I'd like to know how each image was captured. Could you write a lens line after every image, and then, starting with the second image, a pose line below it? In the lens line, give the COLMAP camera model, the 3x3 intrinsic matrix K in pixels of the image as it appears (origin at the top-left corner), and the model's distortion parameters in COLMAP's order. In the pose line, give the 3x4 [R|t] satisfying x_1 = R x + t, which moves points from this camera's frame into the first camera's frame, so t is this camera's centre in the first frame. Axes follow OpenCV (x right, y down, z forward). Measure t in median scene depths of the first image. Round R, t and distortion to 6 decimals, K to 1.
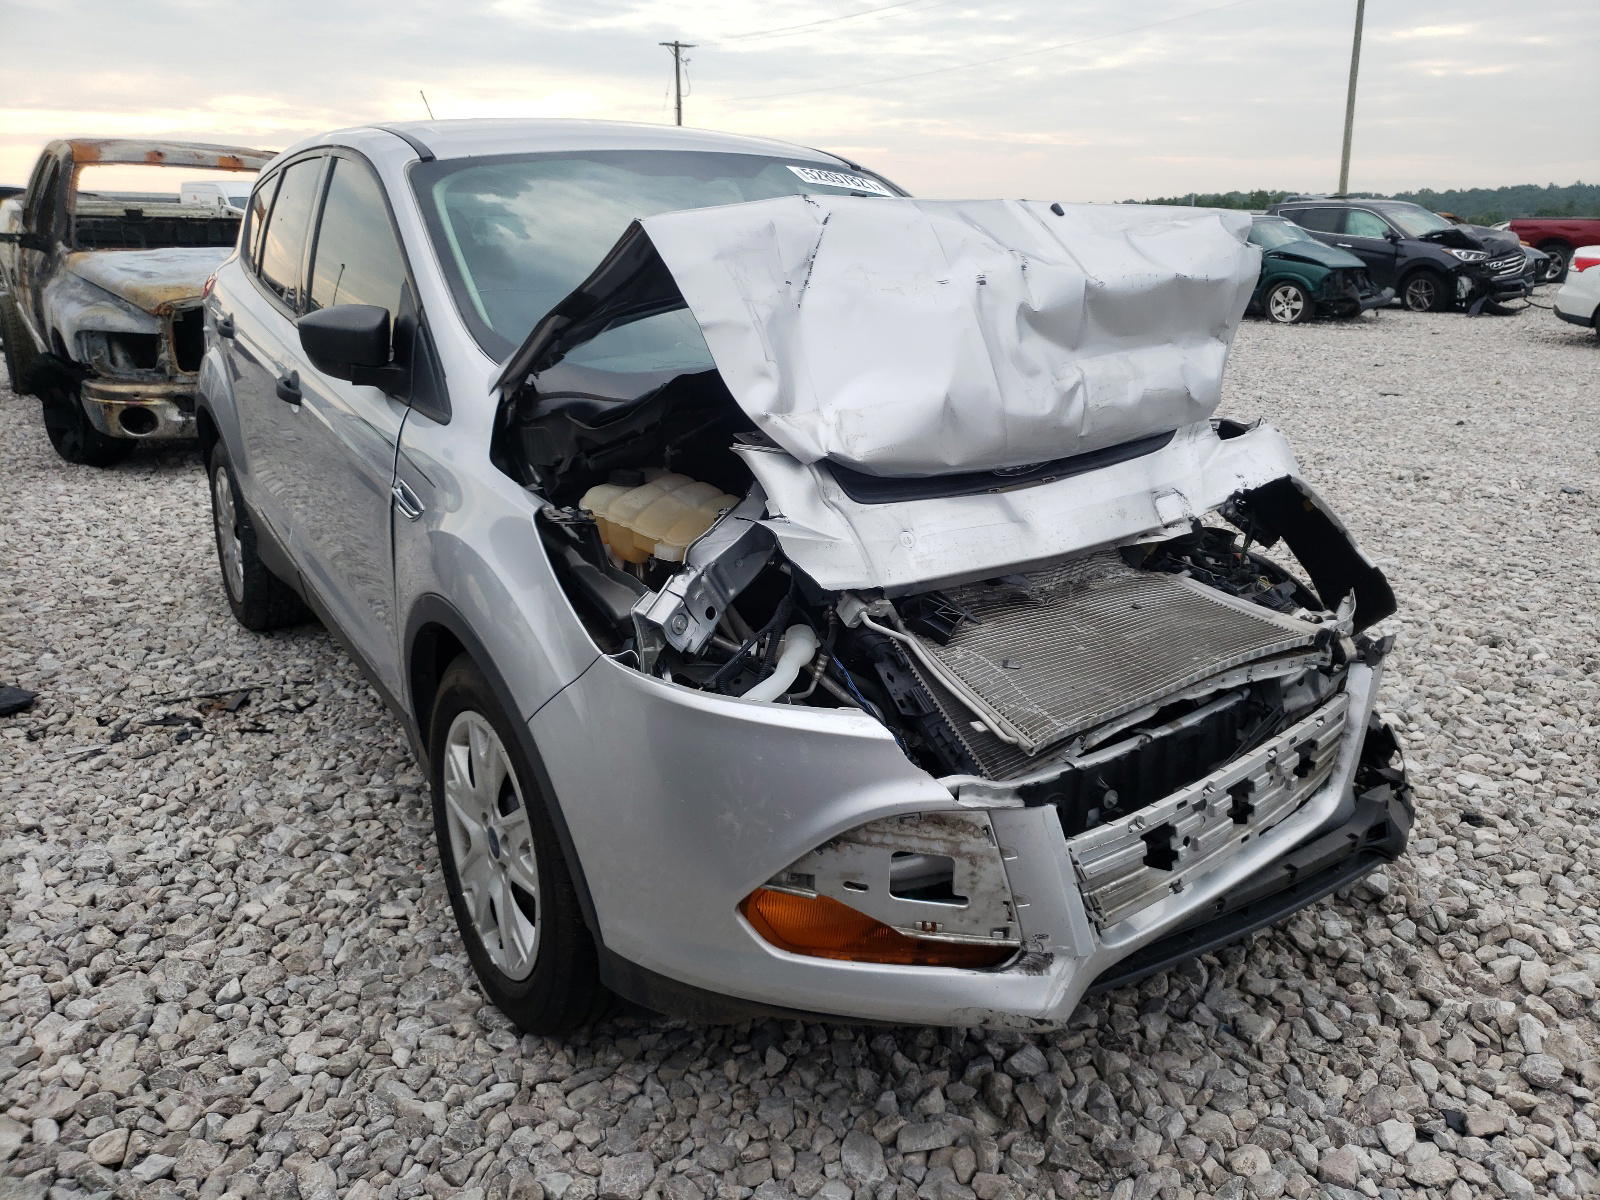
lens RADIAL K [[1239.9, 0, 842.2], [0, 1239.9, 579.5], [0, 0, 1]] dist [0.058585, -0.066044]
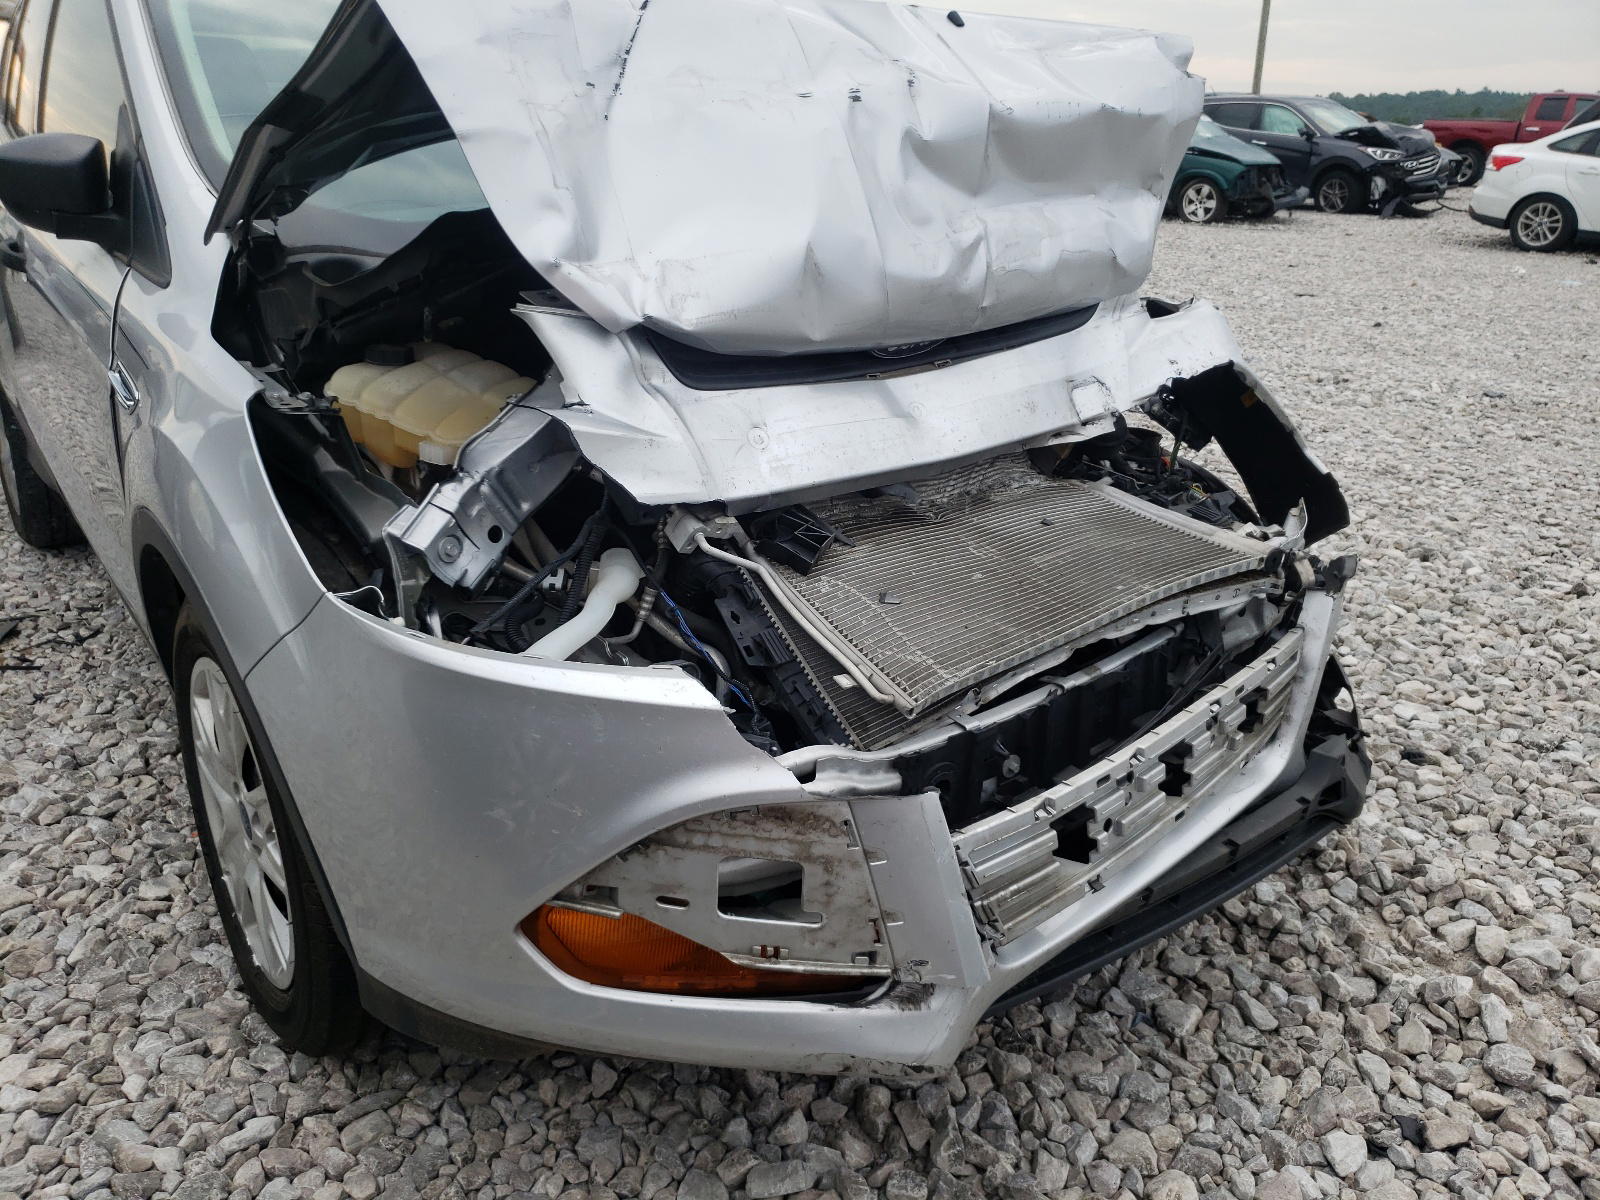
lens RADIAL K [[1239.9, 0, 815.1], [0, 1239.9, 598.1], [0, 0, 1]] dist [0.058585, -0.066044]
pose [[0.998650, -0.006368, 0.051558, 0.044850], [0.001856, 0.996199, 0.087091, 0.000436], [-0.051917, -0.086878, 0.994865, 0.205382]]
